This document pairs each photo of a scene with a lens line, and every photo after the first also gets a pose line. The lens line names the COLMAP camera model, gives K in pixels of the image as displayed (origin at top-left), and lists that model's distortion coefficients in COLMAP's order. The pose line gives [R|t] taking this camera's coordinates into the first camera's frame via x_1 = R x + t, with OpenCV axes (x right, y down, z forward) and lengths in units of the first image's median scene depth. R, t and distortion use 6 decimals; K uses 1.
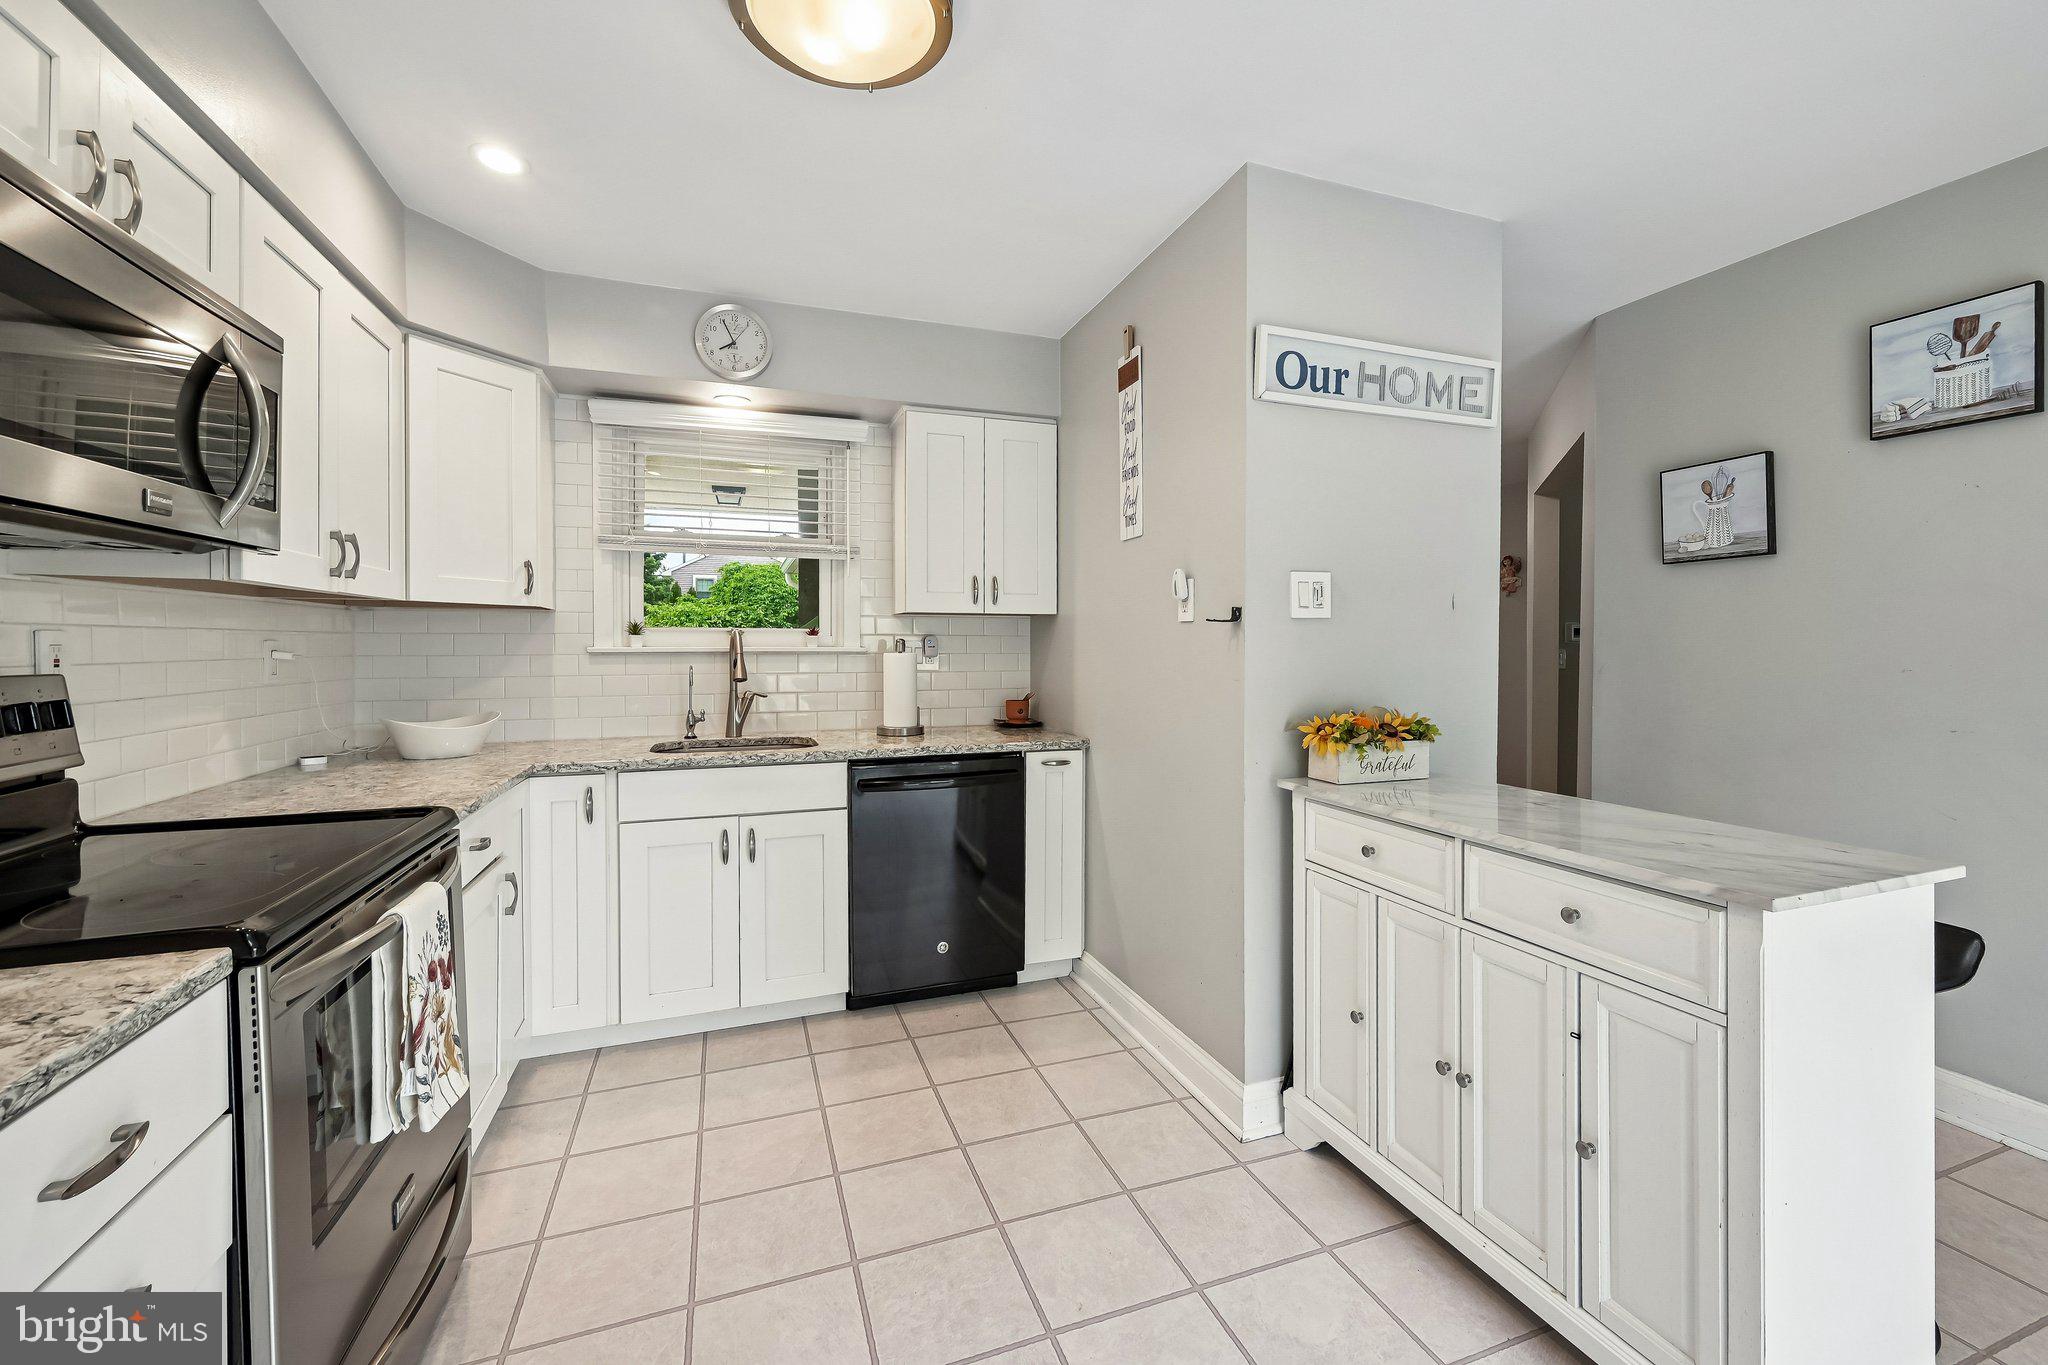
lens RADIAL K [[841.9, 0, 1037.4], [0, 841.9, 655.4], [0, 0, 1]] dist [-0.000042, 0.000167]
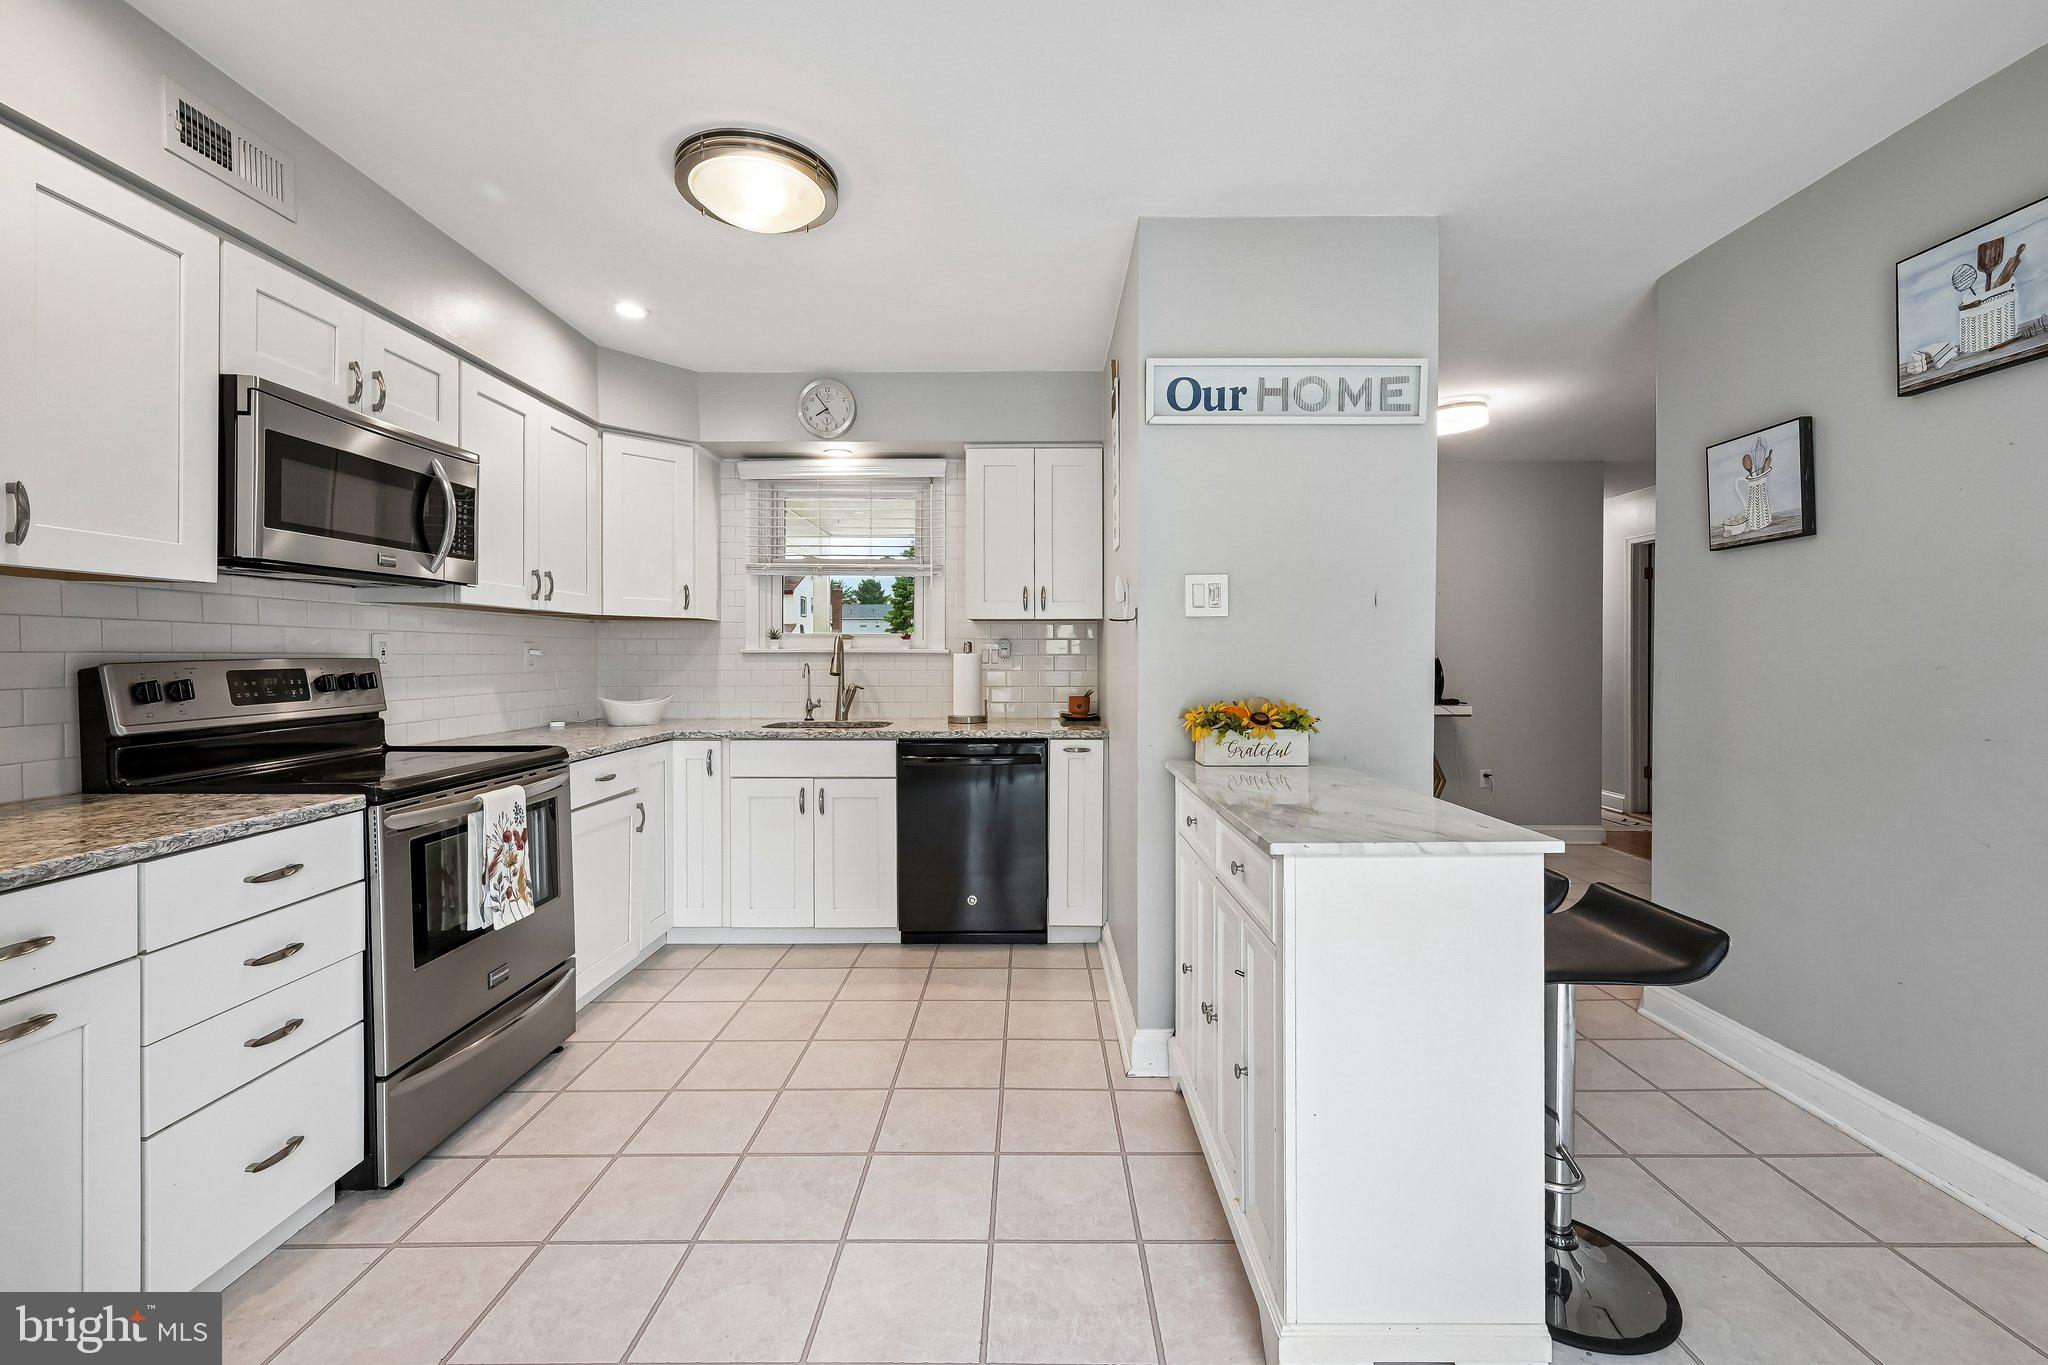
lens RADIAL K [[846.0, 0, 1027.6], [0, 846.0, 665.1], [0, 0, 1]] dist [0.002167, 0.000606]
pose [[0.935588, 0.003761, -0.353073, 0.432231], [-0.004723, 0.999987, -0.001862, 0.019464], [0.353061, 0.003410, 0.935594, -0.102815]]
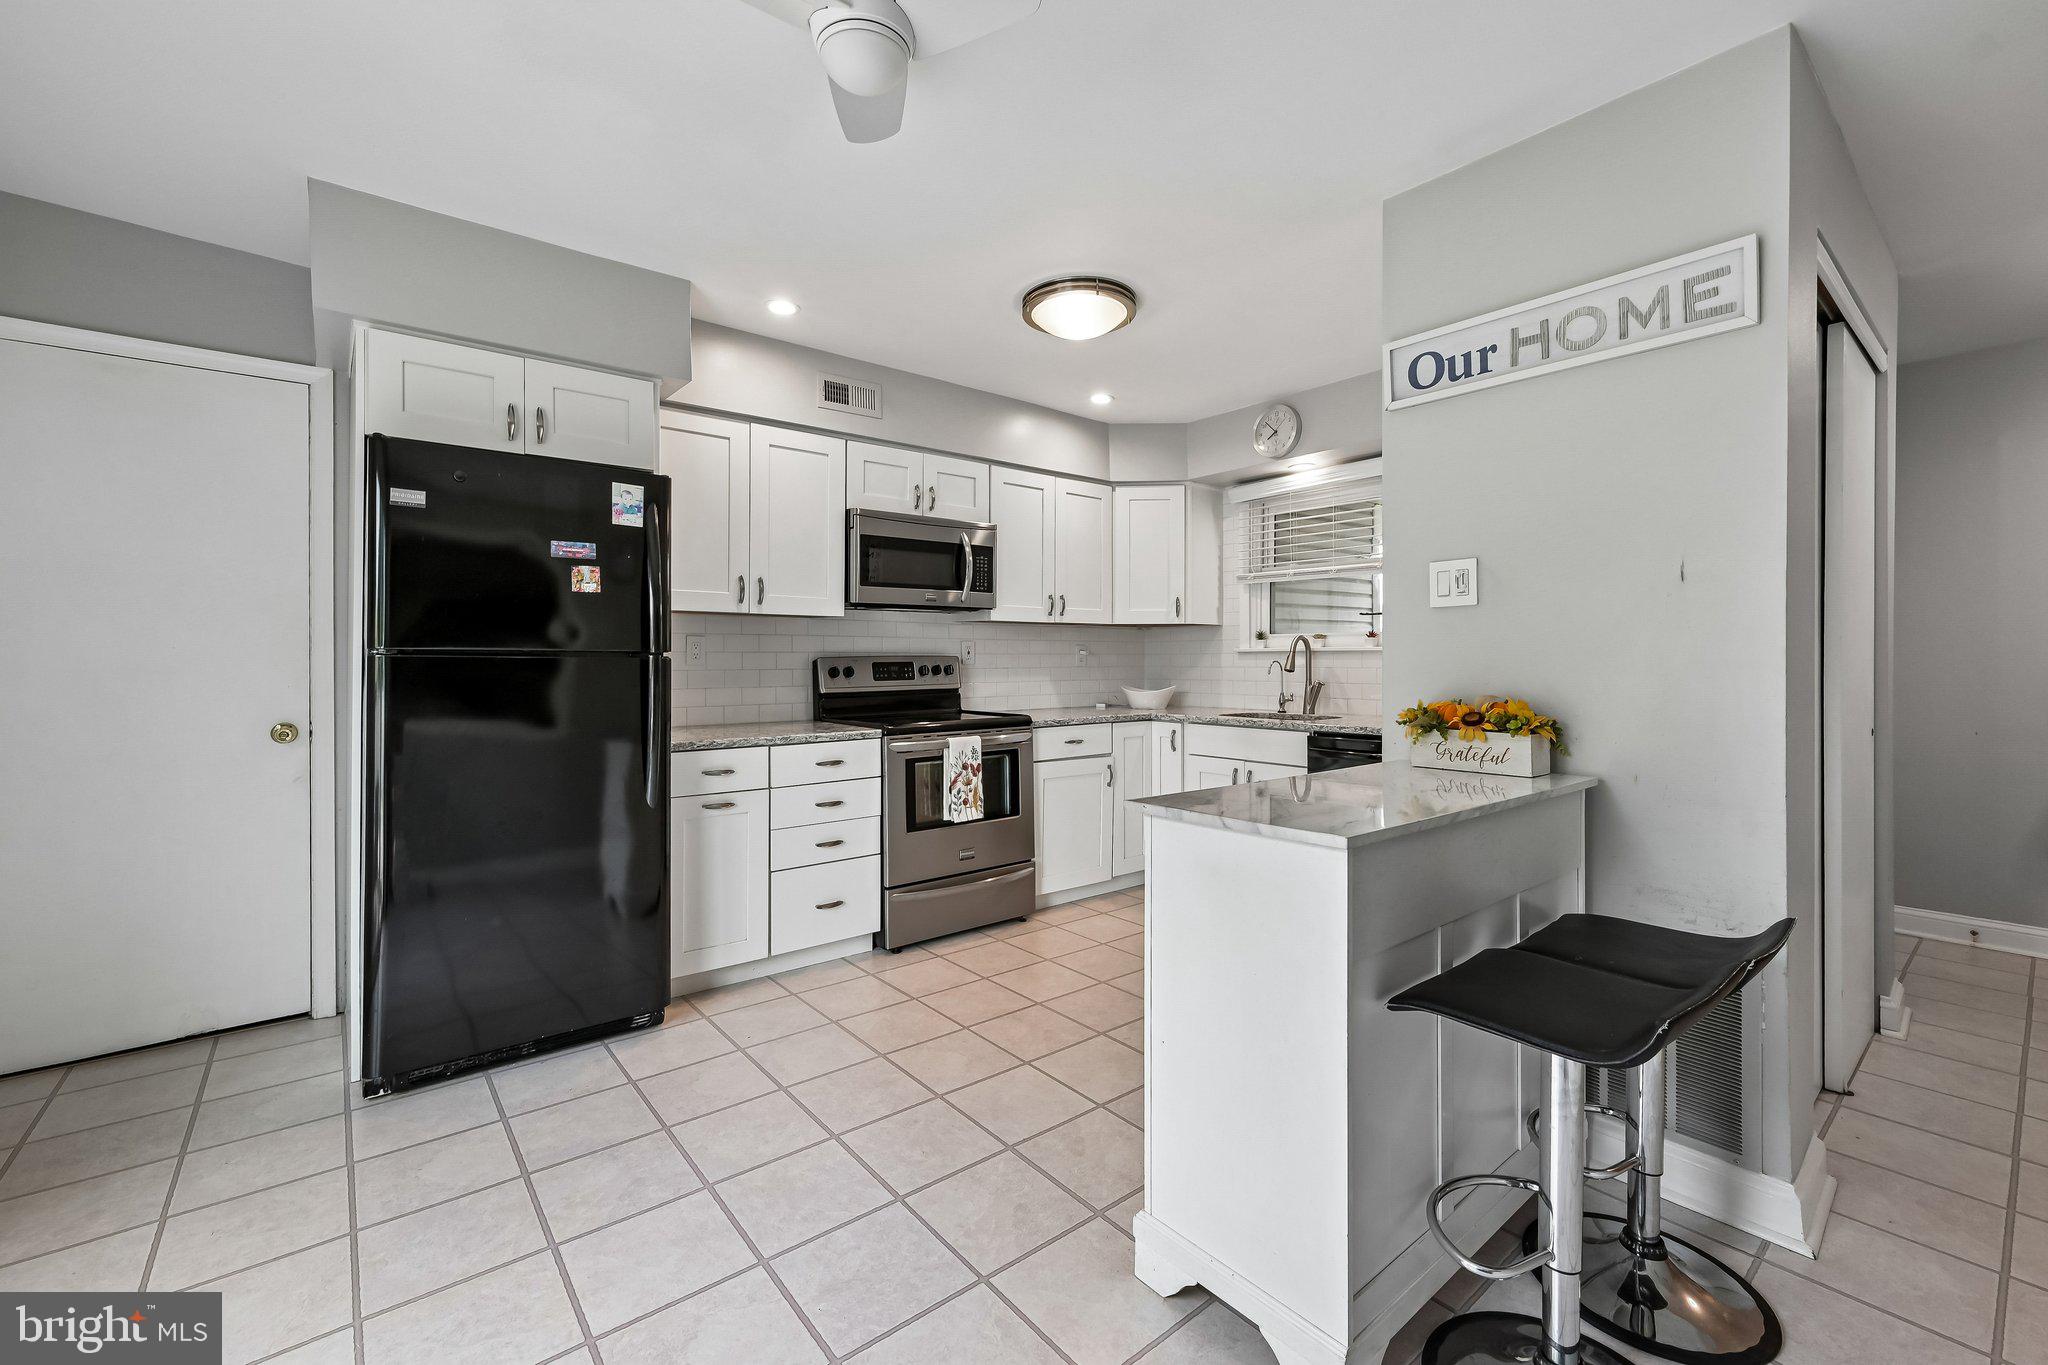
lens RADIAL K [[844.9, 0, 1021.0], [0, 844.9, 659.8], [0, 0, 1]] dist [0.001782, 0.000209]
pose [[0.319654, 0.000302, -0.947534, 0.970952], [-0.011372, 0.999929, -0.003518, 0.025319], [0.947466, 0.011900, 0.319635, 0.164927]]
